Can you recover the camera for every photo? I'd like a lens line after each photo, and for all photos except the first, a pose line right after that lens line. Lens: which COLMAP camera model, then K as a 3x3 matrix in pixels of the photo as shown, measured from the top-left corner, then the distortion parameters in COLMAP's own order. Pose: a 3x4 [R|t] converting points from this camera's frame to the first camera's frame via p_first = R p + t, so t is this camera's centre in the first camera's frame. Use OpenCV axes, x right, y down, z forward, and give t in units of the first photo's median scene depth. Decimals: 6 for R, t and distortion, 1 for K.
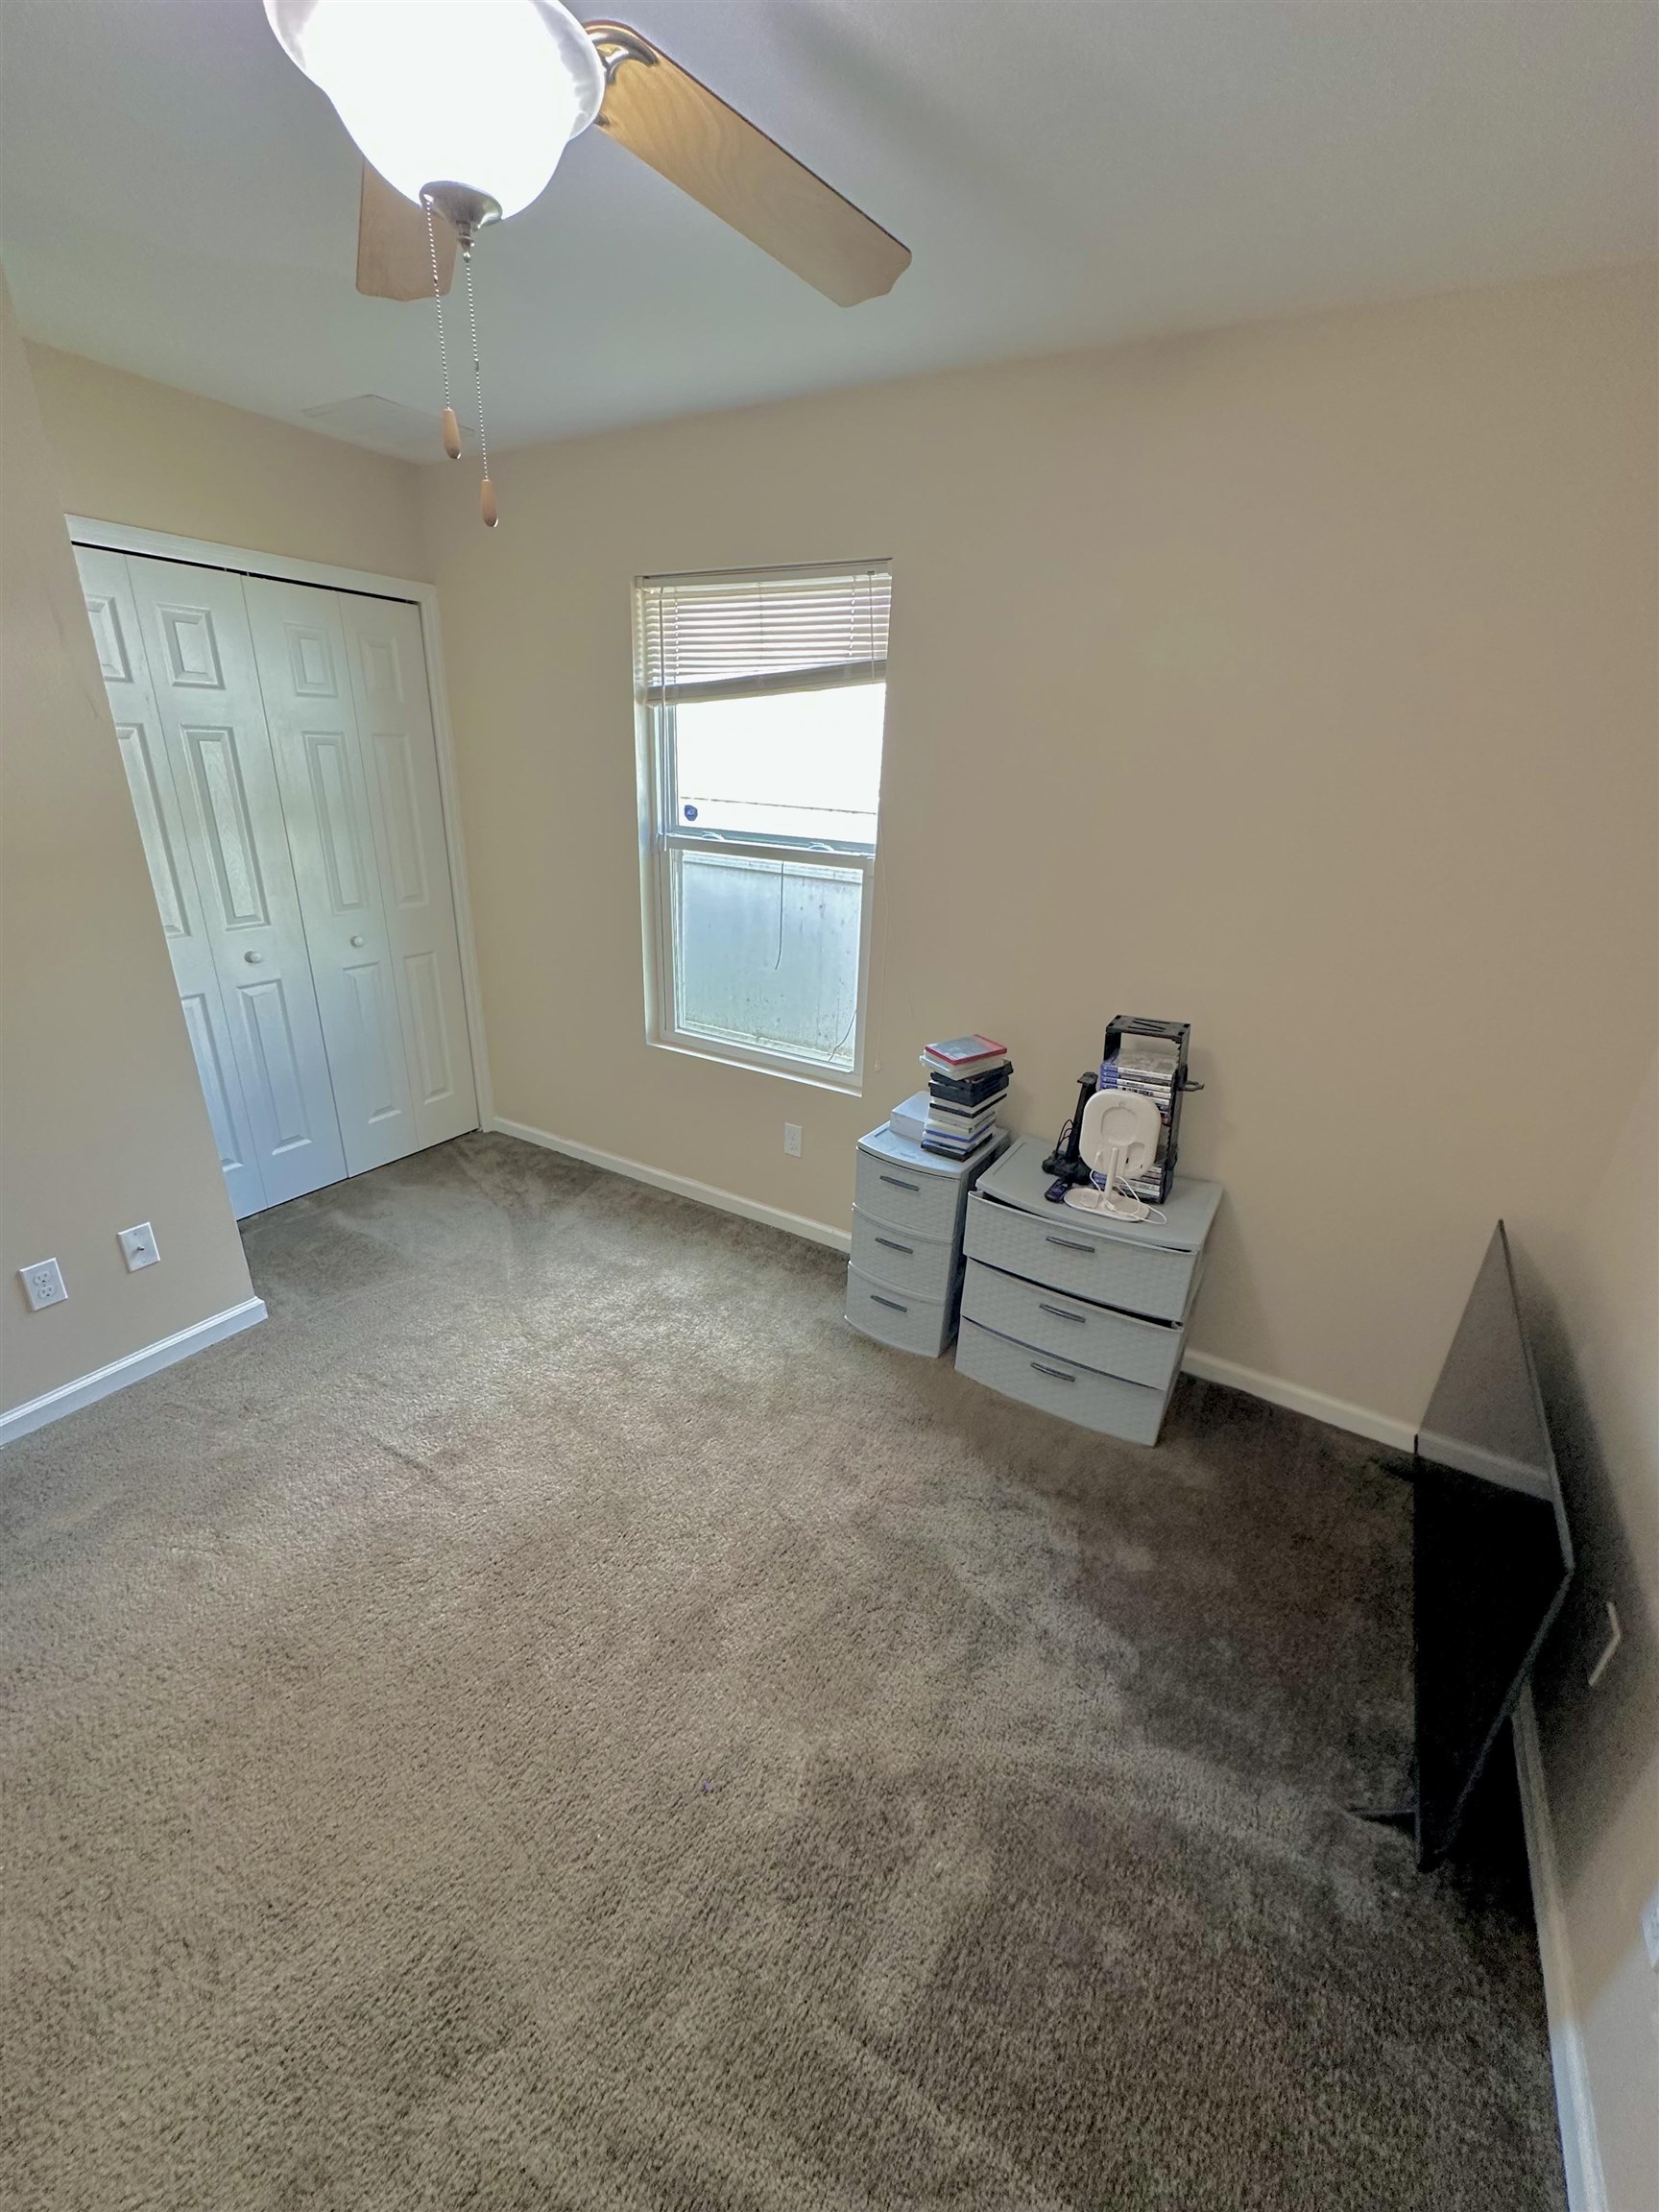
lens RADIAL K [[886.4, 0, 829.5], [0, 886.4, 1106.0], [0, 0, 1]] dist [-0.002377, -0.000228]
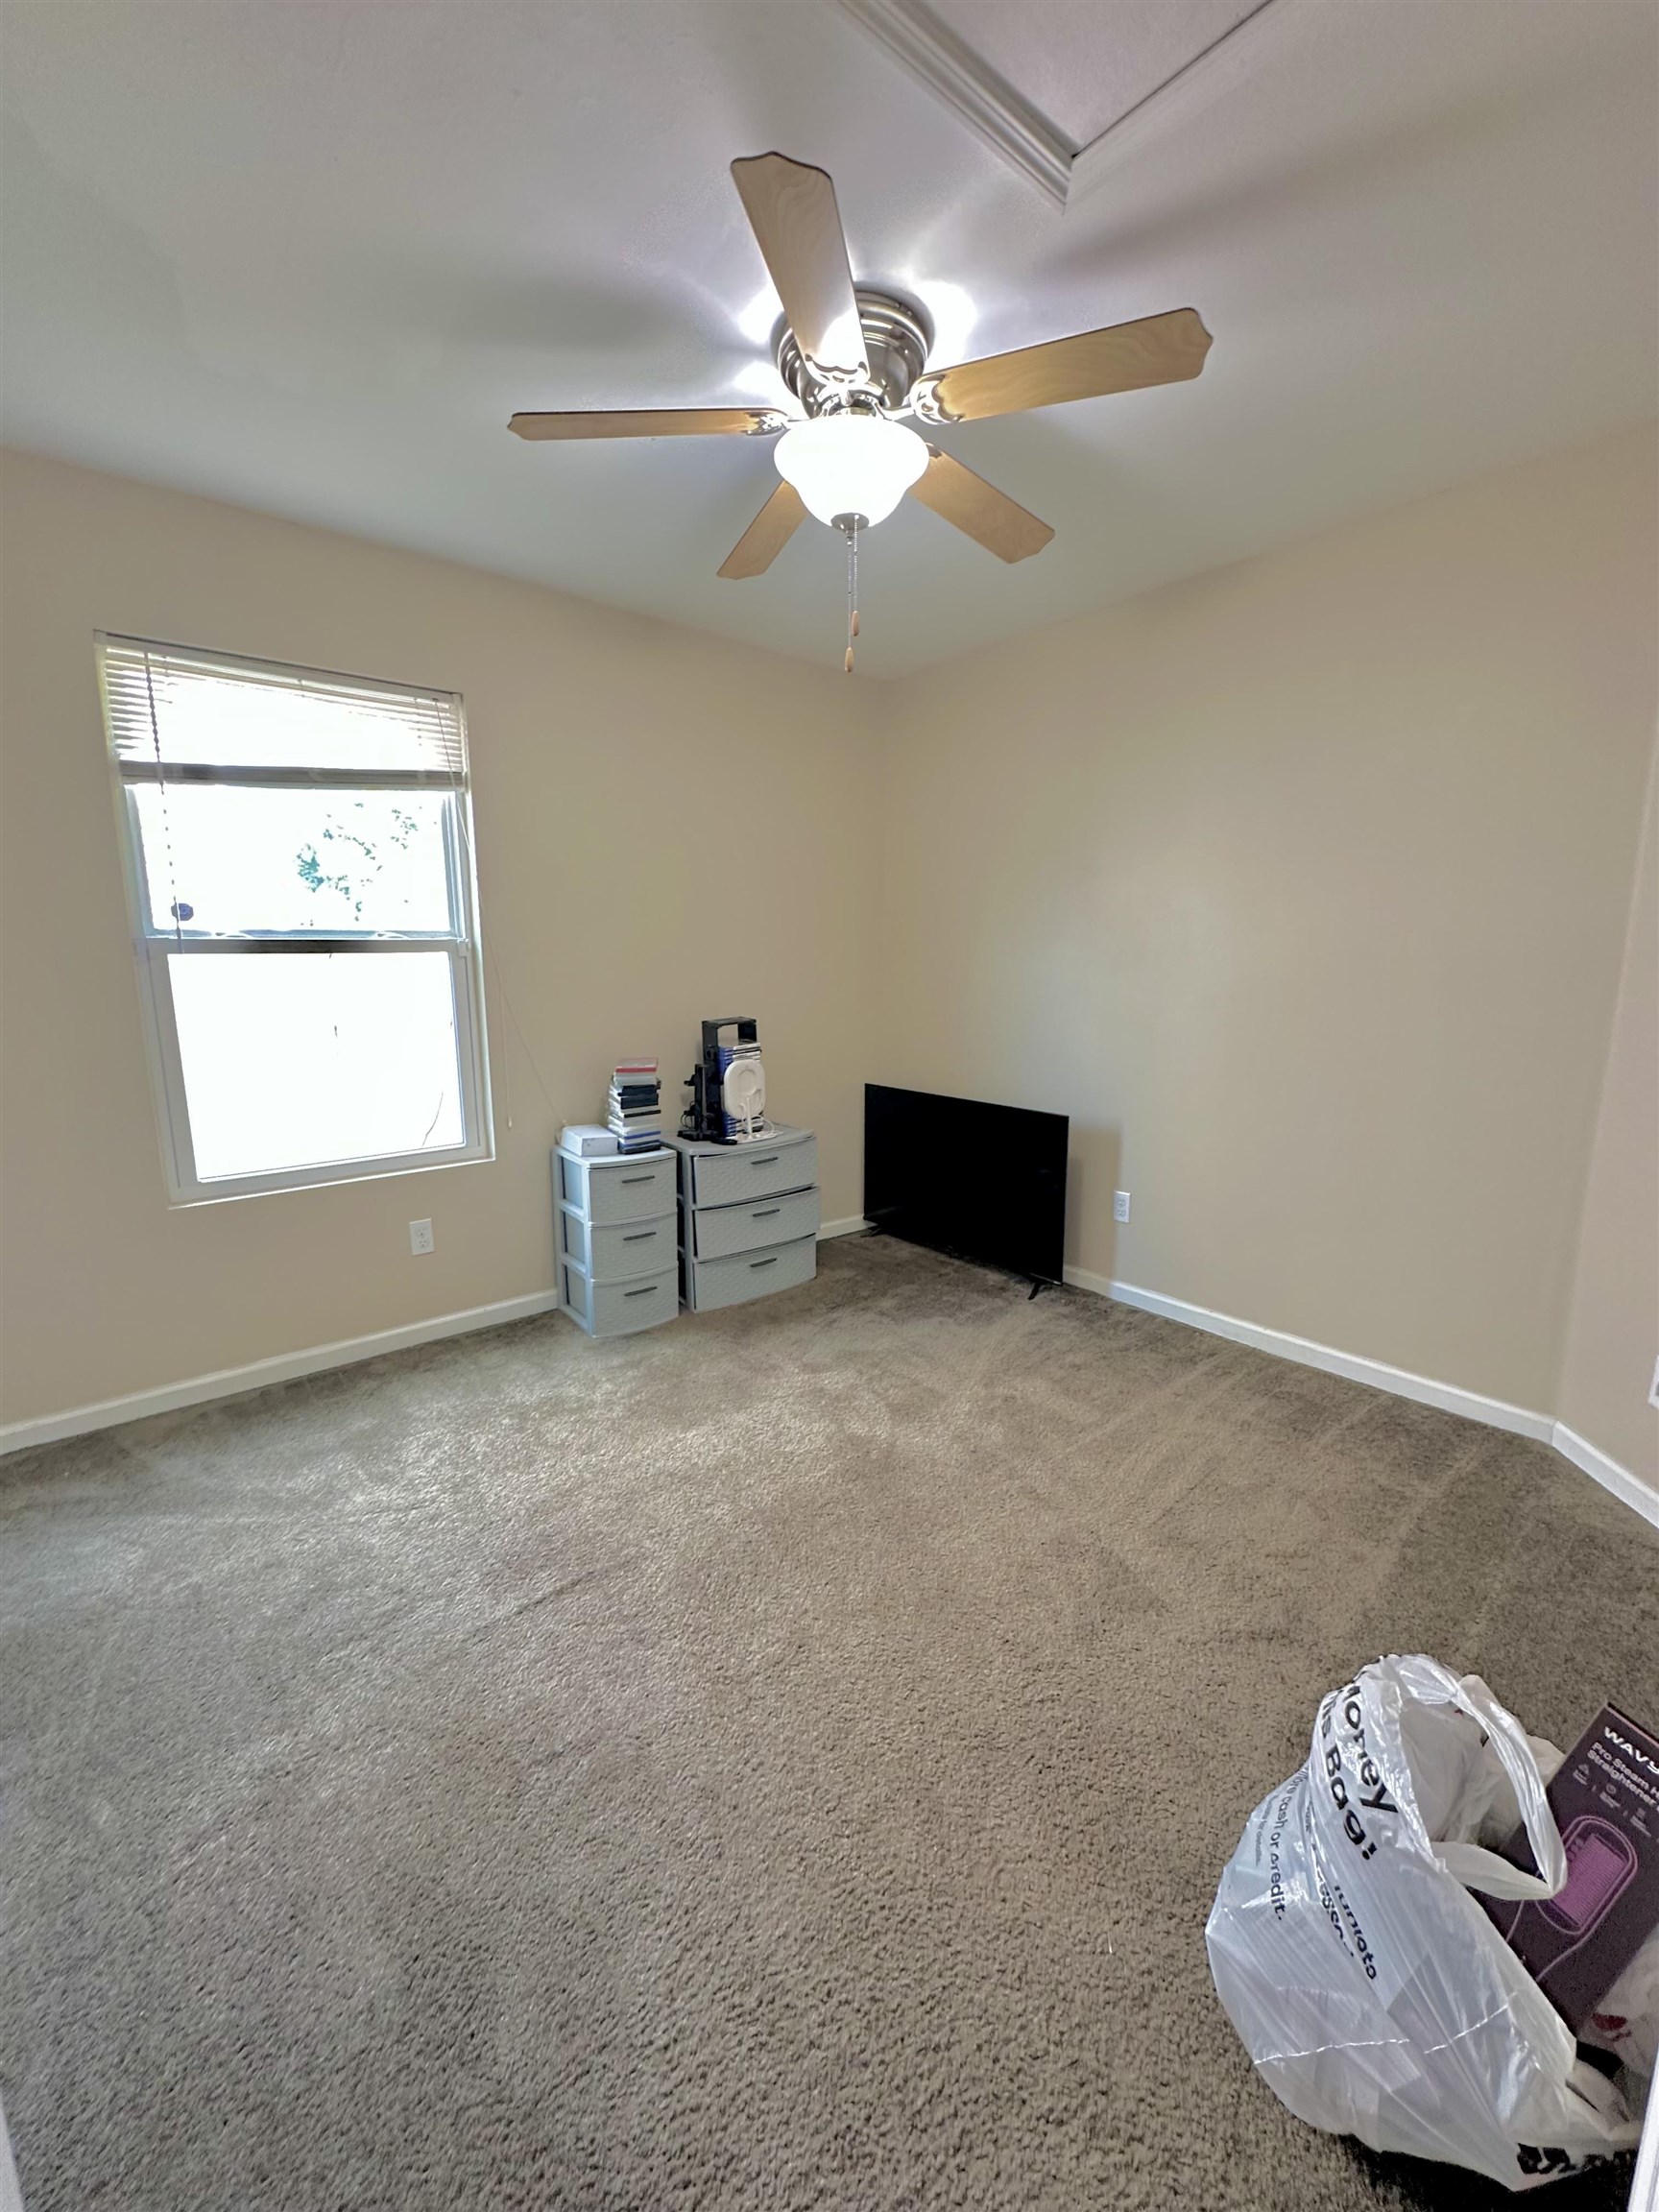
lens RADIAL K [[886.4, 0, 829.5], [0, 886.4, 1106.0], [0, 0, 1]] dist [-0.002377, -0.000228]
pose [[0.328754, -0.200741, 0.922835, -0.951279], [0.371017, 0.926039, 0.069265, 0.006072], [-0.868486, 0.319616, 0.378917, 0.273261]]
